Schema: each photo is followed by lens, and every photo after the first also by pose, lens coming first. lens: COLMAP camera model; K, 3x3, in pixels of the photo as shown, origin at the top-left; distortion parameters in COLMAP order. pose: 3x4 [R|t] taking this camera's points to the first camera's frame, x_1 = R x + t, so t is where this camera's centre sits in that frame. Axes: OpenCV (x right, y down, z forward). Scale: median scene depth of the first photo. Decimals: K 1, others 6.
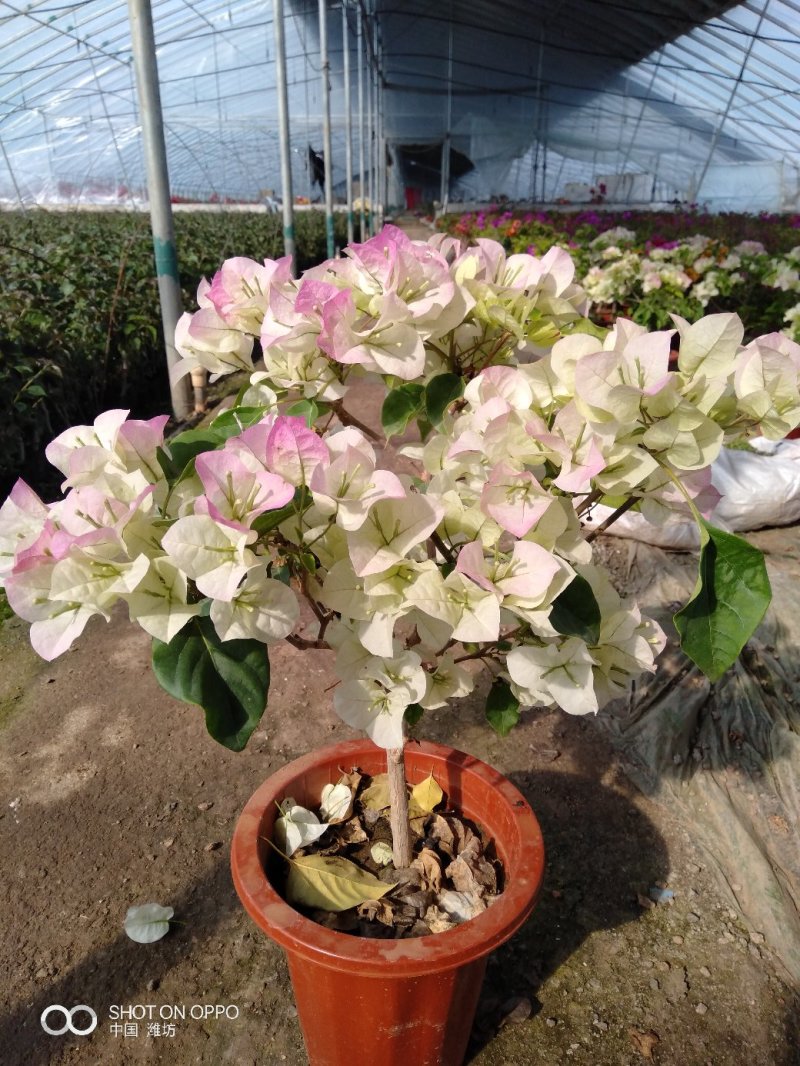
lens RADIAL K [[790.1, 0, 401.5], [0, 790.1, 537.2], [0, 0, 1]] dist [-0.001083, -0.001420]
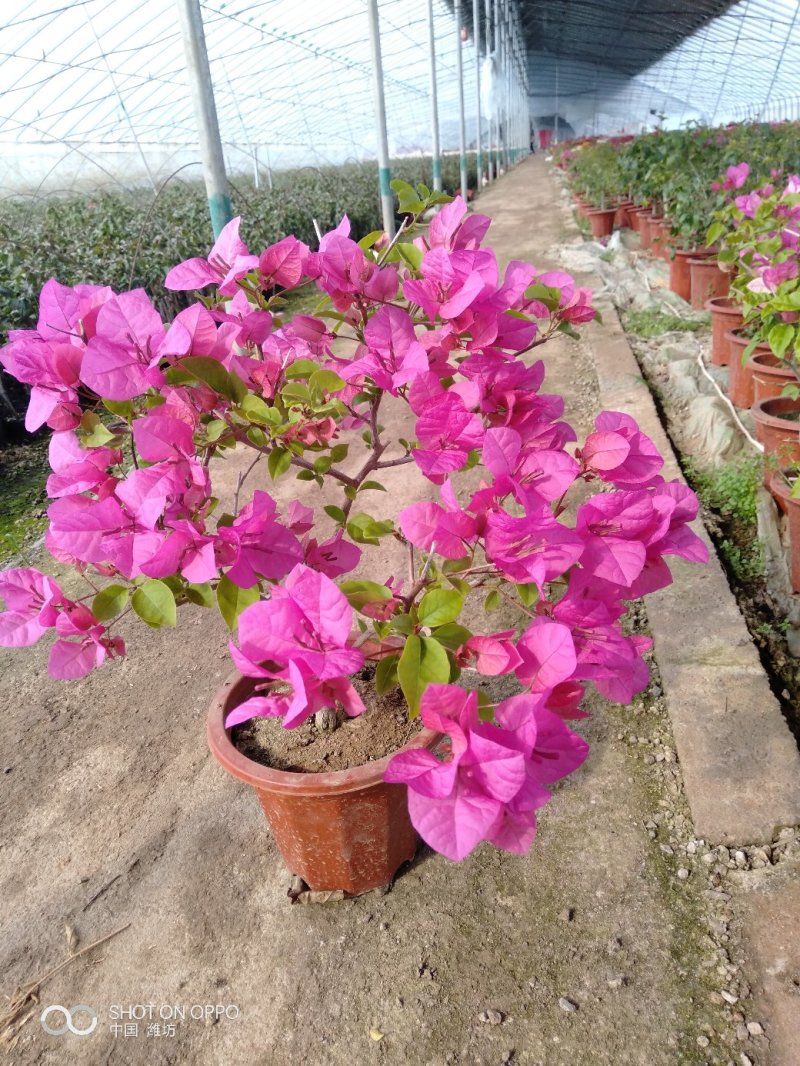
lens RADIAL K [[790.1, 0, 401.5], [0, 790.1, 537.2], [0, 0, 1]] dist [-0.001083, -0.001420]
pose [[0.986399, -0.008452, -0.164149, -0.025245], [0.018372, 0.998088, 0.059011, 0.665036], [0.163337, -0.061224, 0.984669, -1.605824]]
